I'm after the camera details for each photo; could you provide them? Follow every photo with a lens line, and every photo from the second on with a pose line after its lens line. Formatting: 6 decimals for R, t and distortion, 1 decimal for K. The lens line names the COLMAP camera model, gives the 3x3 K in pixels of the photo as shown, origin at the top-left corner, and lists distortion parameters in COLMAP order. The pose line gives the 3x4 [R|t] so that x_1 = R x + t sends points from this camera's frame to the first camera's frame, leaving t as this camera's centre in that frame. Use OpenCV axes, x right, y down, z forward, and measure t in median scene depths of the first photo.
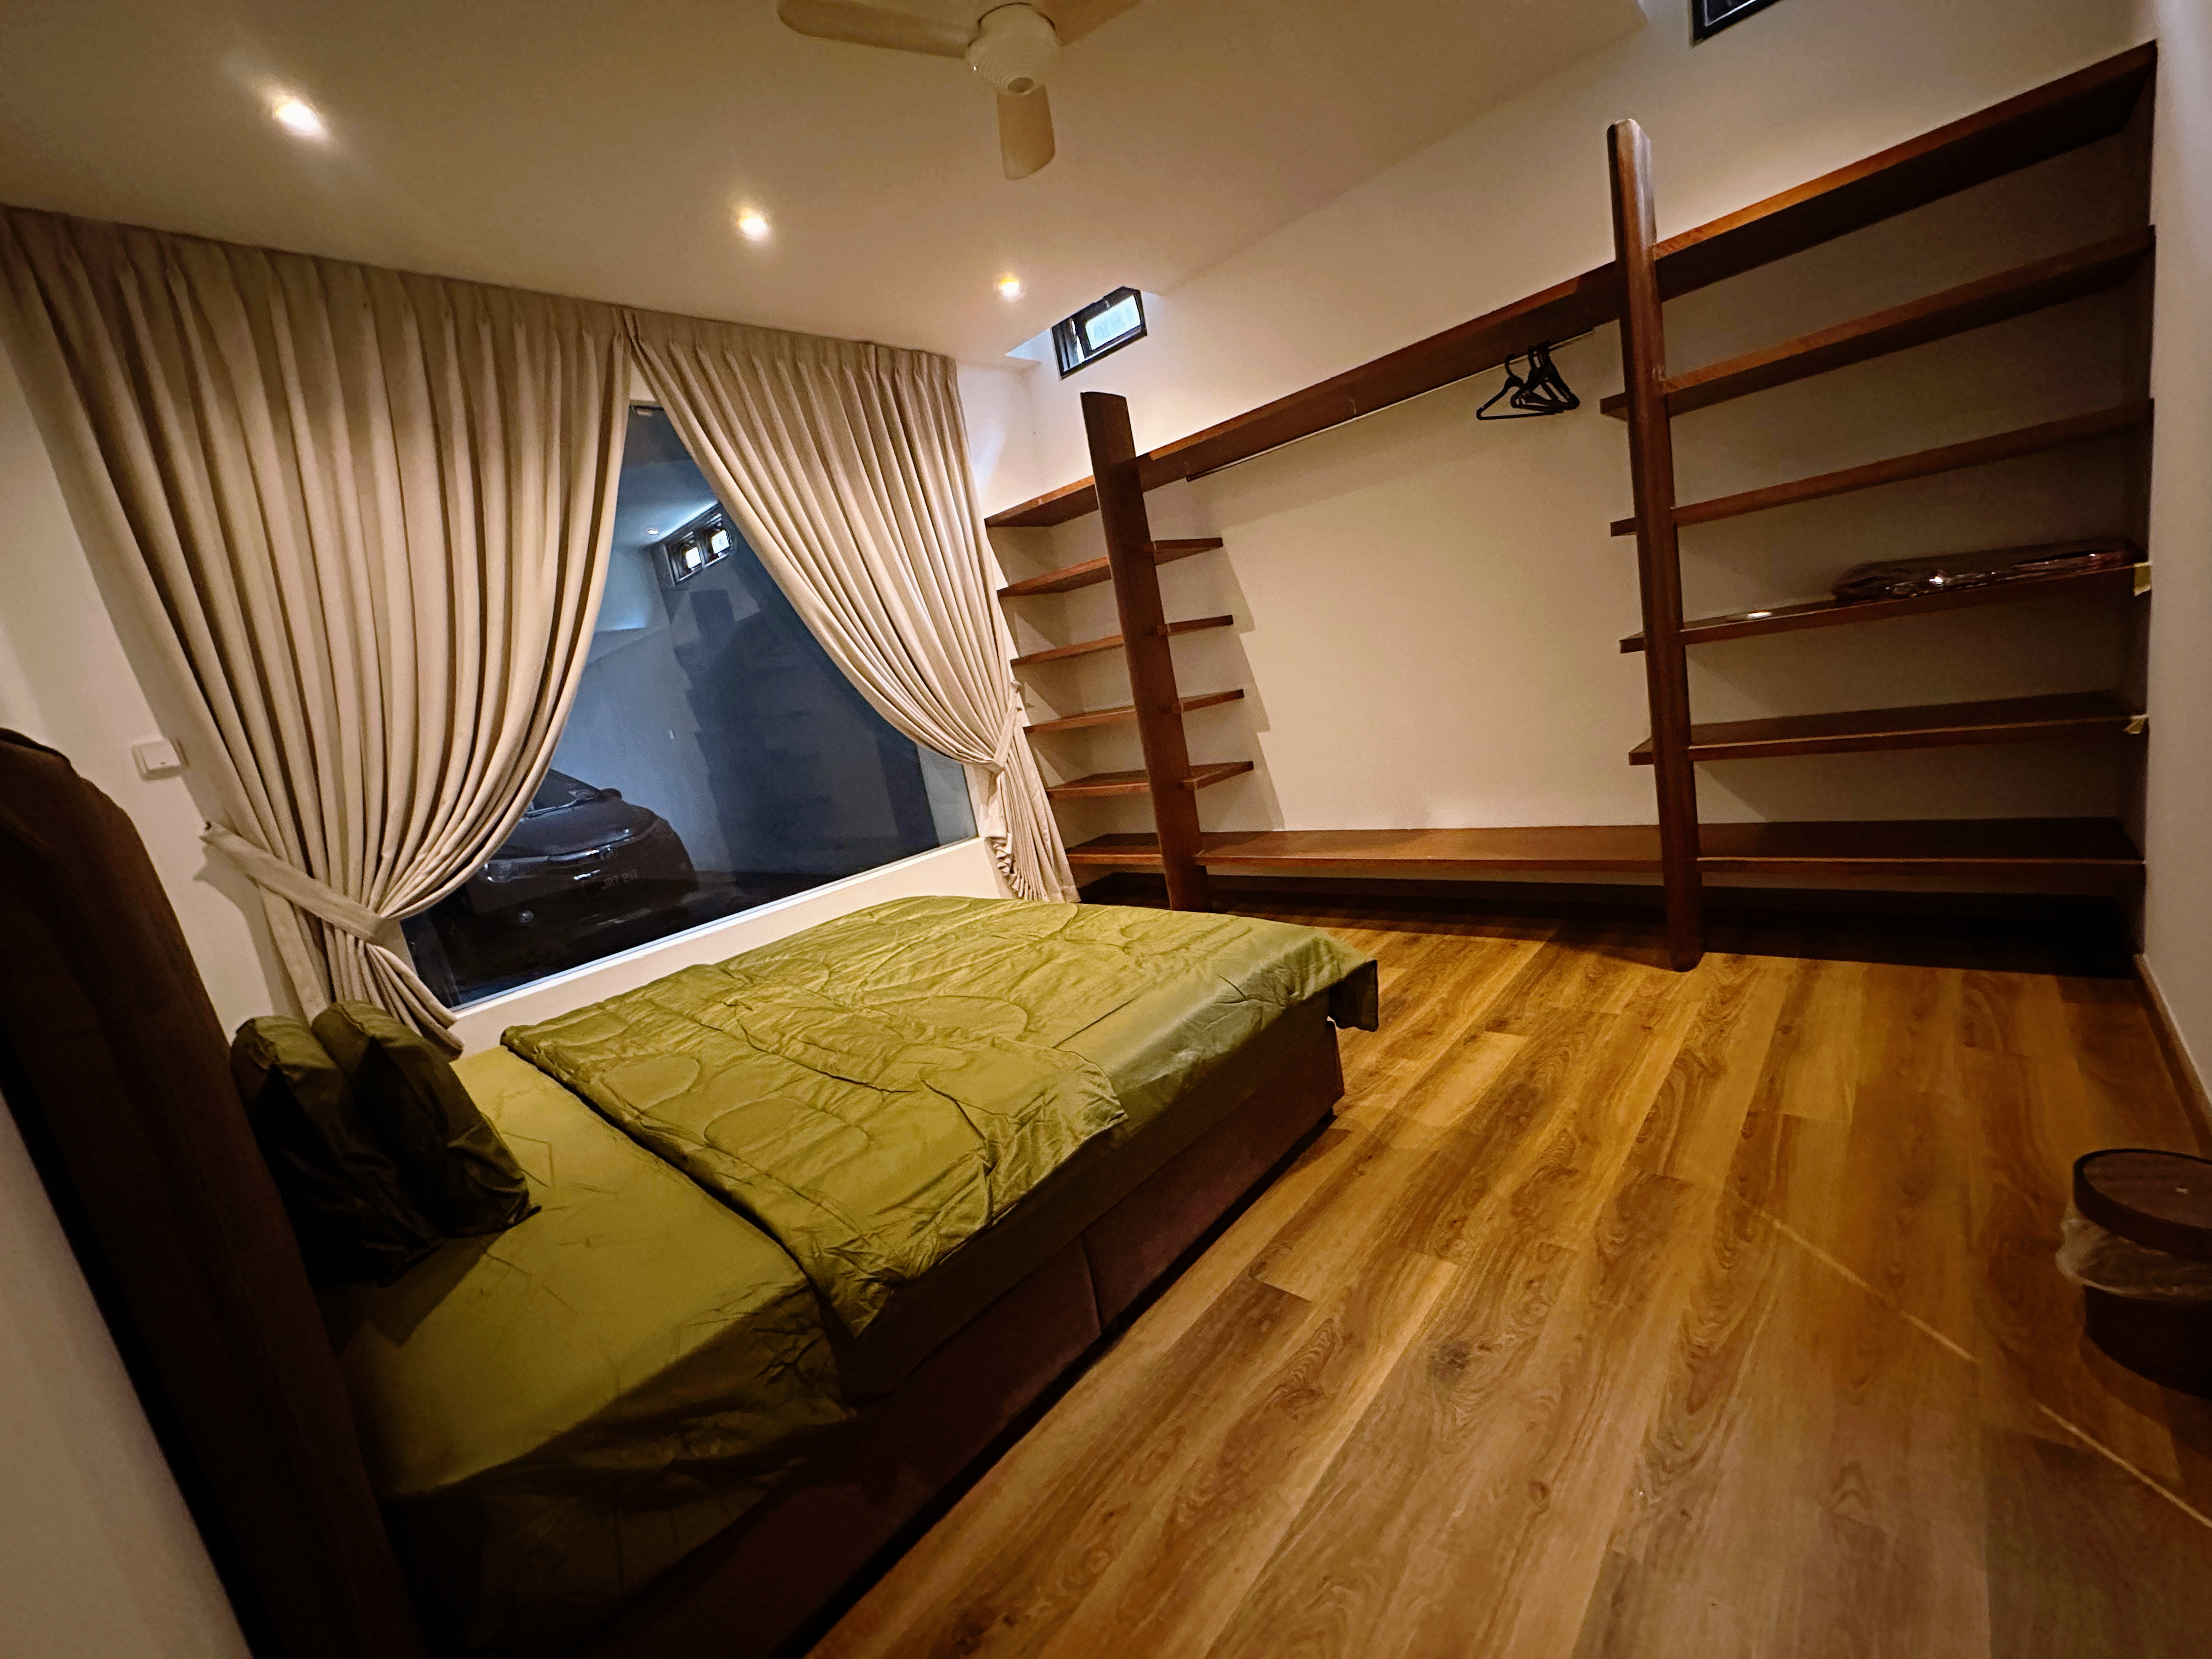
lens RADIAL K [[883.7, 0, 1101.3], [0, 883.7, 835.8], [0, 0, 1]] dist [-0.004968, 0.001516]
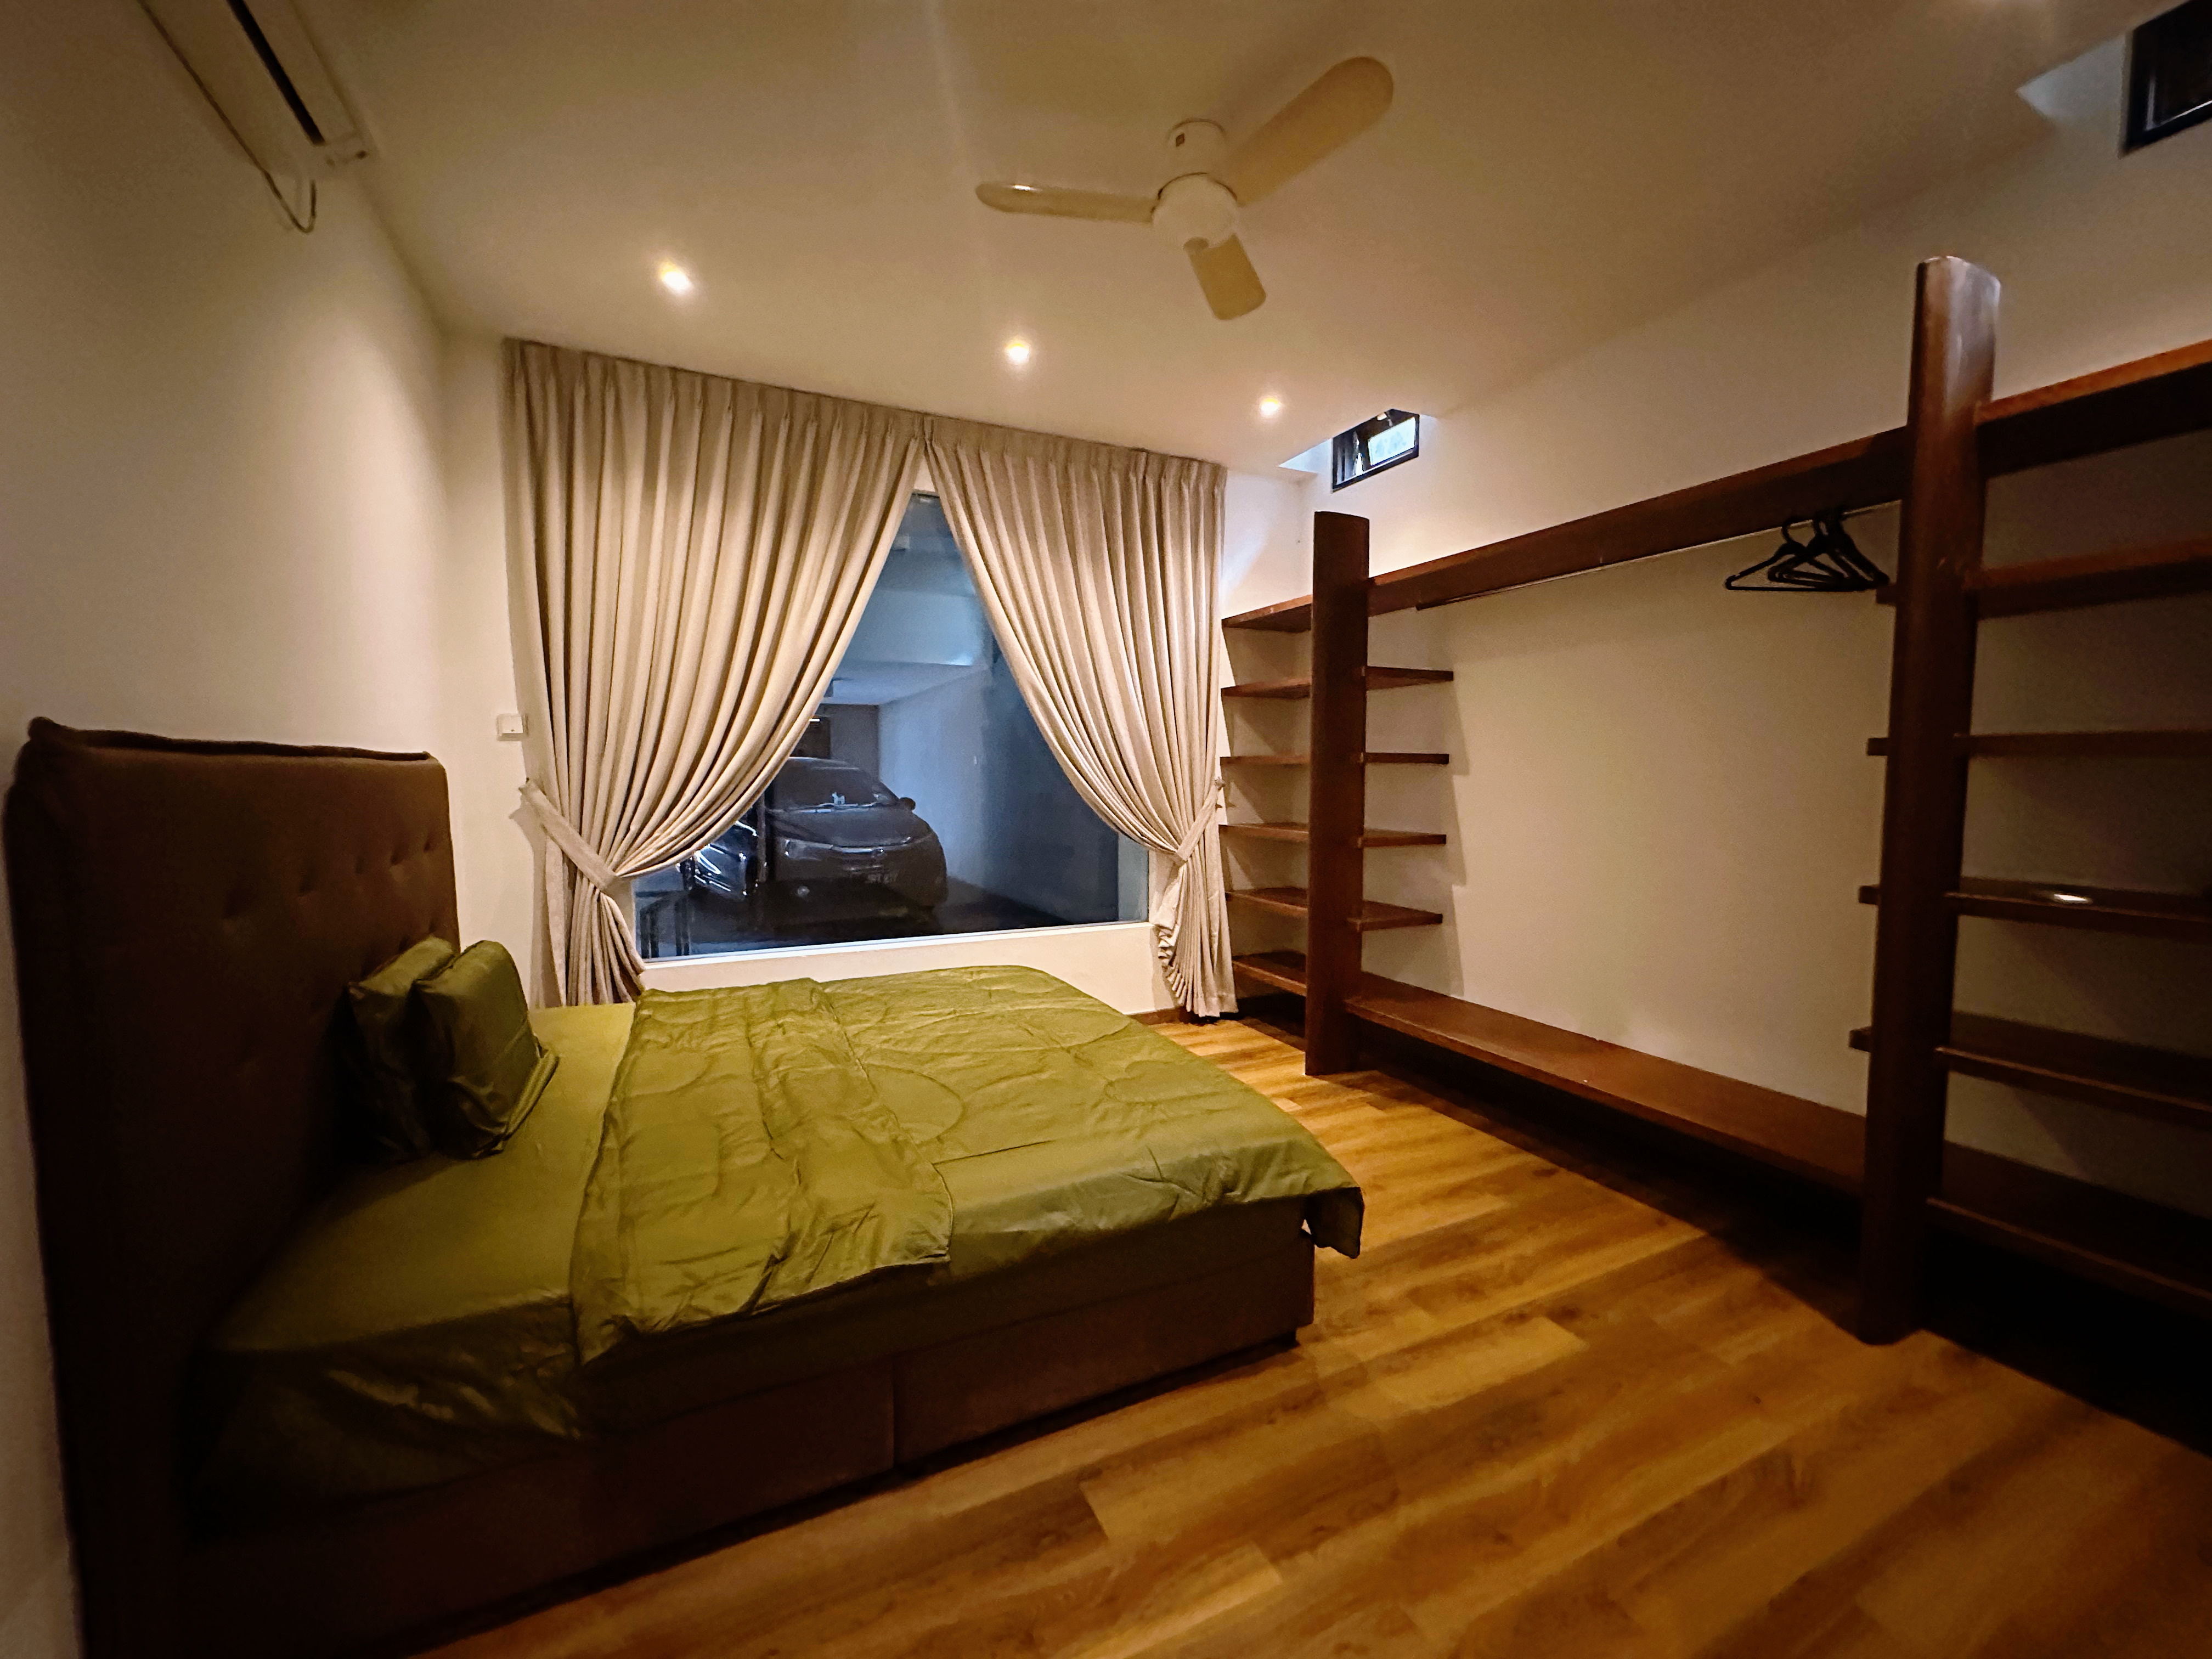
lens RADIAL K [[883.7, 0, 1114.7], [0, 883.7, 833.2], [0, 0, 1]] dist [-0.004968, 0.001516]
pose [[0.912382, 0.208323, -0.352364, 0.272148], [-0.234210, 0.971660, -0.031983, -0.094832], [0.335715, 0.111708, 0.935316, 0.054993]]
